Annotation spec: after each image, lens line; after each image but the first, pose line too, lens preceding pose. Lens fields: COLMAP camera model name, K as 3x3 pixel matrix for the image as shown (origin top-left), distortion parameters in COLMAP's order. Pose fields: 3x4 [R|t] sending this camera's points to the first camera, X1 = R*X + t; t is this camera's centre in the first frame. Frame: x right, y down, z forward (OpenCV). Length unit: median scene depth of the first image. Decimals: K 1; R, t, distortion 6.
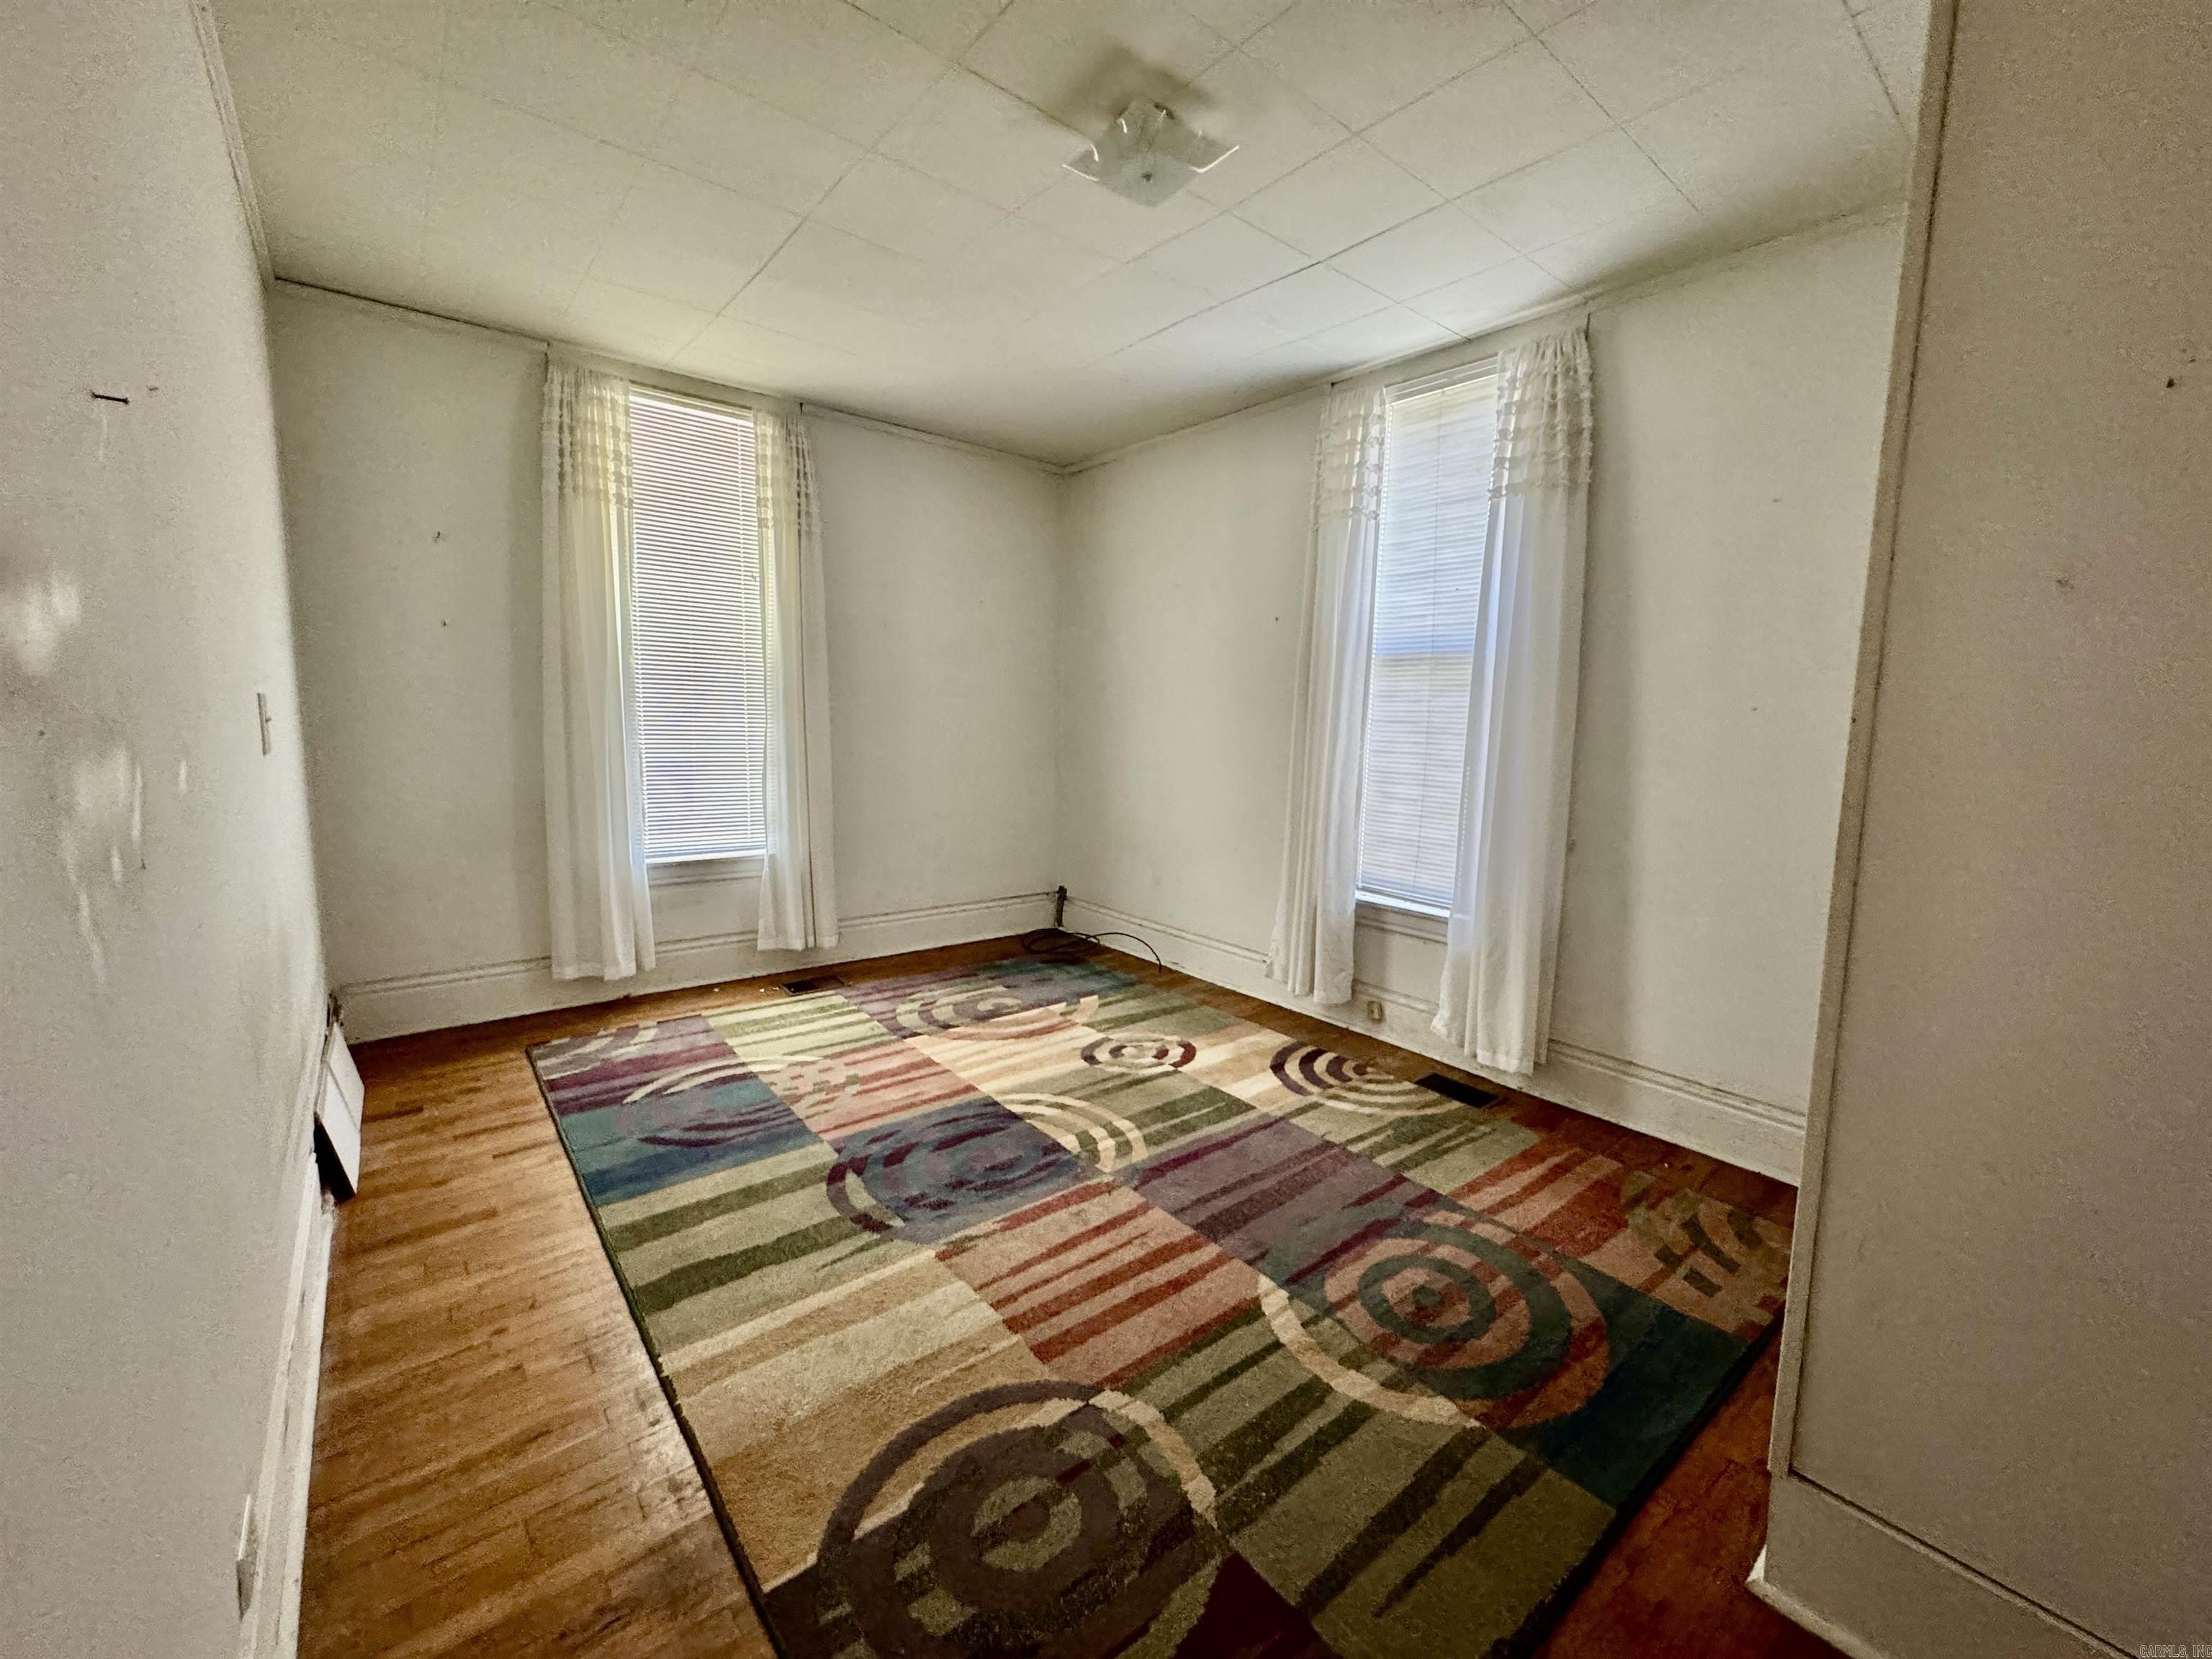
lens RADIAL K [[887.4, 0, 1102.1], [0, 887.4, 823.9], [0, 0, 1]] dist [-0.002328, 0.000404]
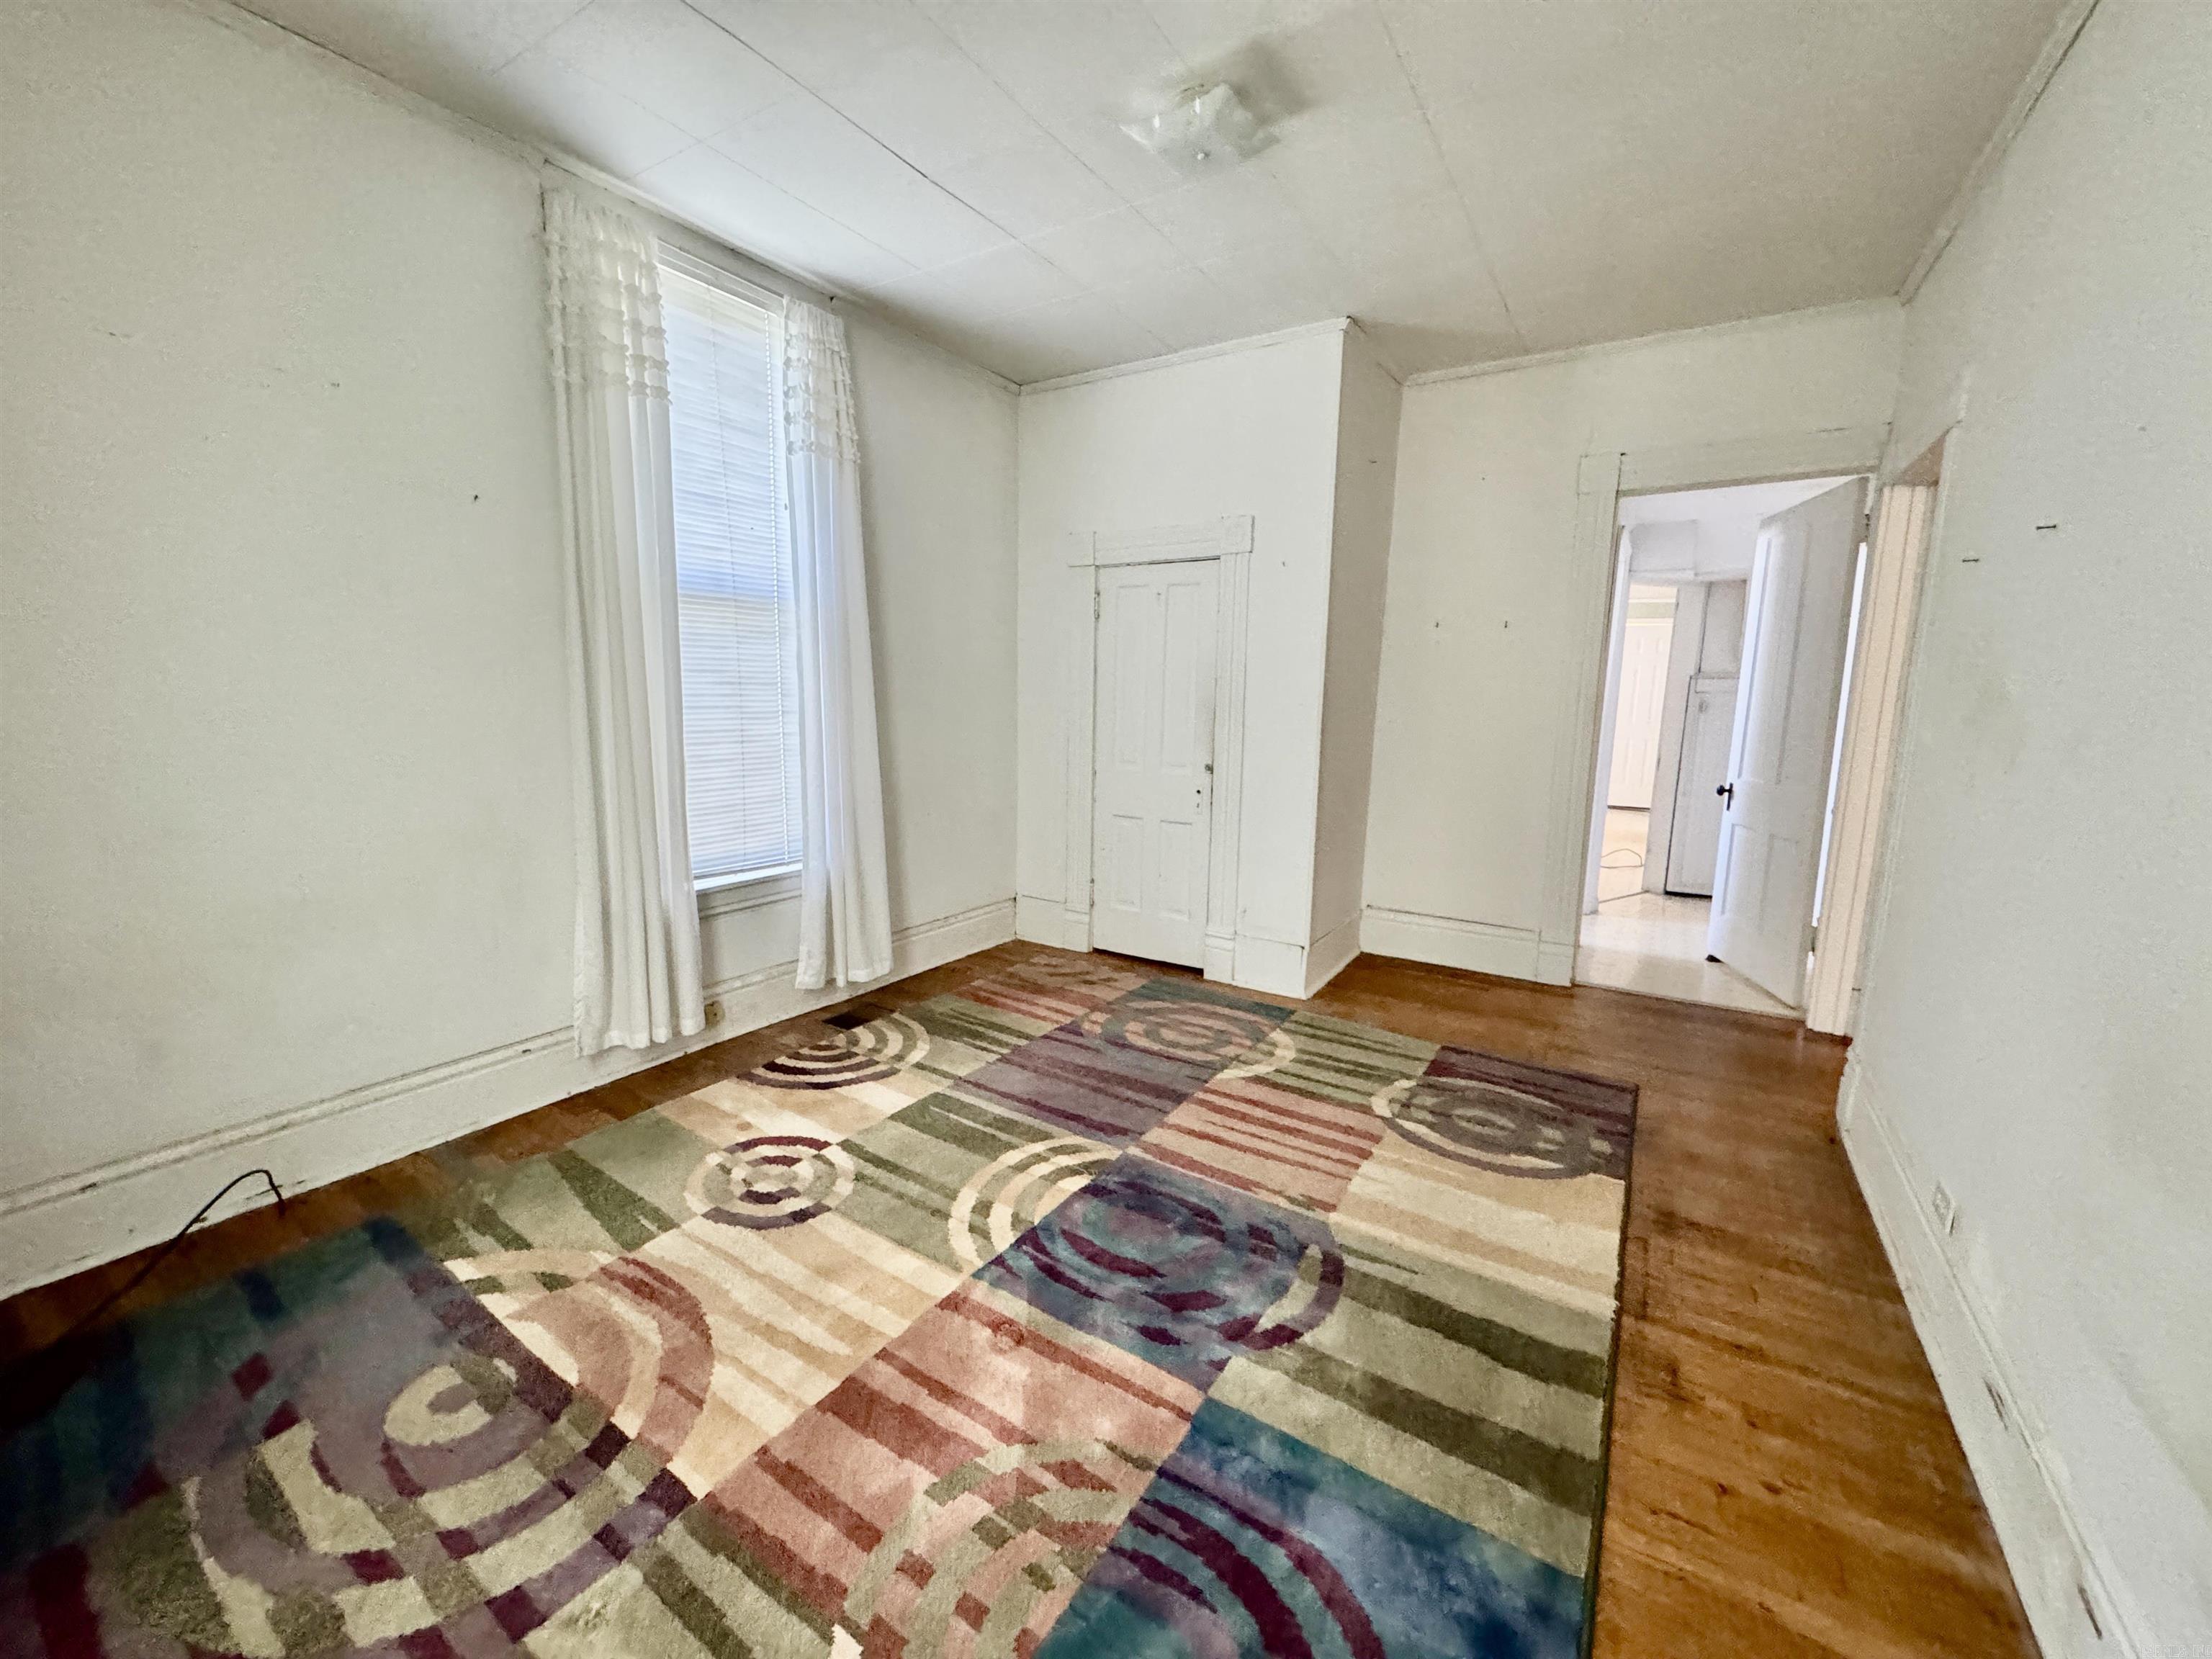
lens RADIAL K [[887.4, 0, 1098.3], [0, 887.4, 824.4], [0, 0, 1]] dist [-0.002328, 0.000404]
pose [[-0.311748, -0.173483, 0.934193, -0.714245], [0.092254, 0.973019, 0.211480, -0.139290], [-0.945676, 0.152112, -0.287332, 1.077570]]
